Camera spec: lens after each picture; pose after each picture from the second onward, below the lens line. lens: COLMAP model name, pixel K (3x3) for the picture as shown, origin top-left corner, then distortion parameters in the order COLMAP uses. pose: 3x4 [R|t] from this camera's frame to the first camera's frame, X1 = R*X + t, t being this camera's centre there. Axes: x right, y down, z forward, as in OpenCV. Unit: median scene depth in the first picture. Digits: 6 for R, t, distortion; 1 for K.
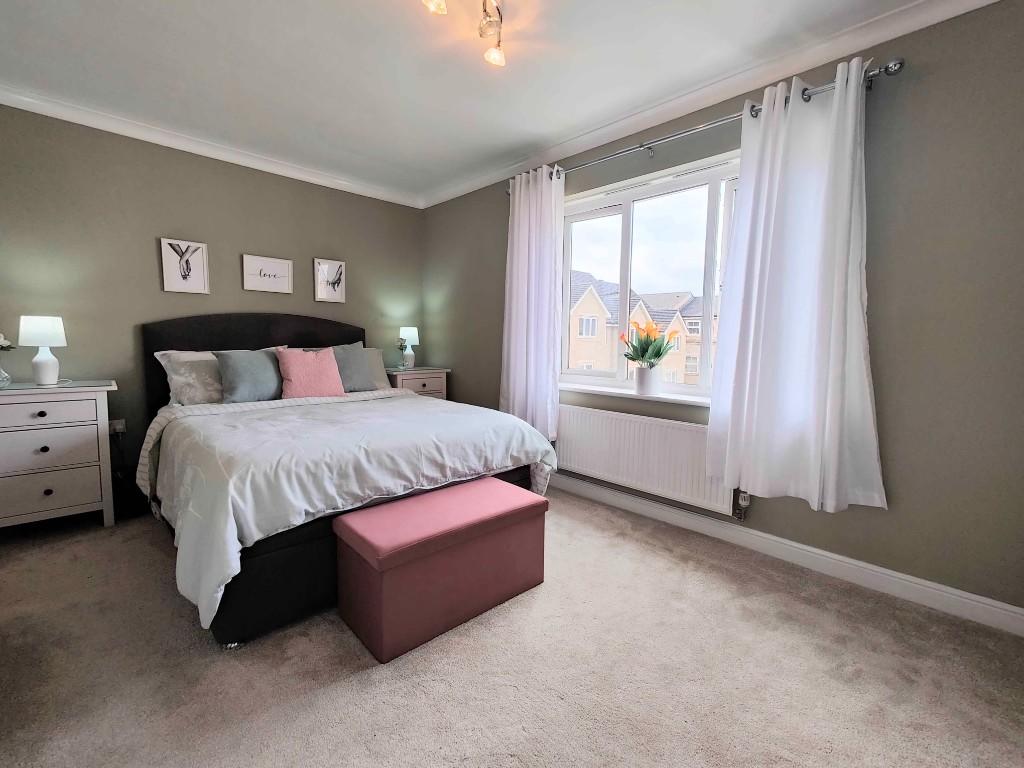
lens RADIAL K [[451.9, 0, 505.7], [0, 451.9, 384.0], [0, 0, 1]] dist [0.008259, -0.000228]
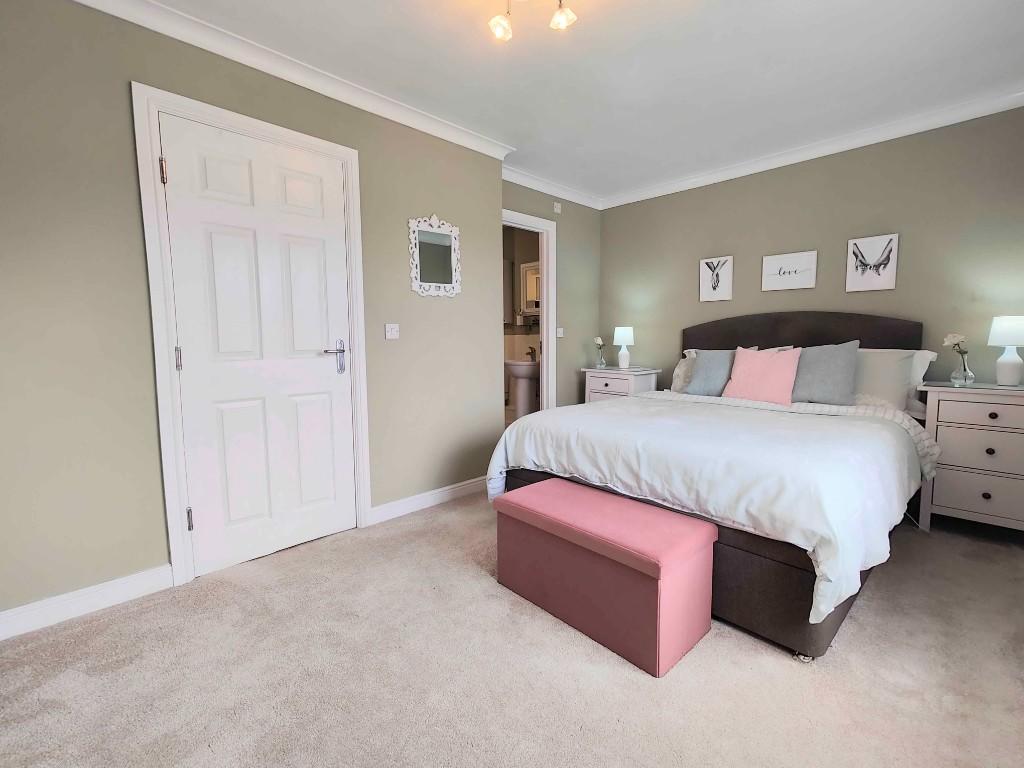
lens RADIAL K [[451.9, 0, 505.6], [0, 451.9, 376.2], [0, 0, 1]] dist [0.008259, -0.000228]
pose [[0.004782, 0.072643, -0.997347, 0.703326], [-0.091193, 0.993234, 0.071906, -0.057499], [0.995822, 0.090607, 0.011374, 0.650309]]
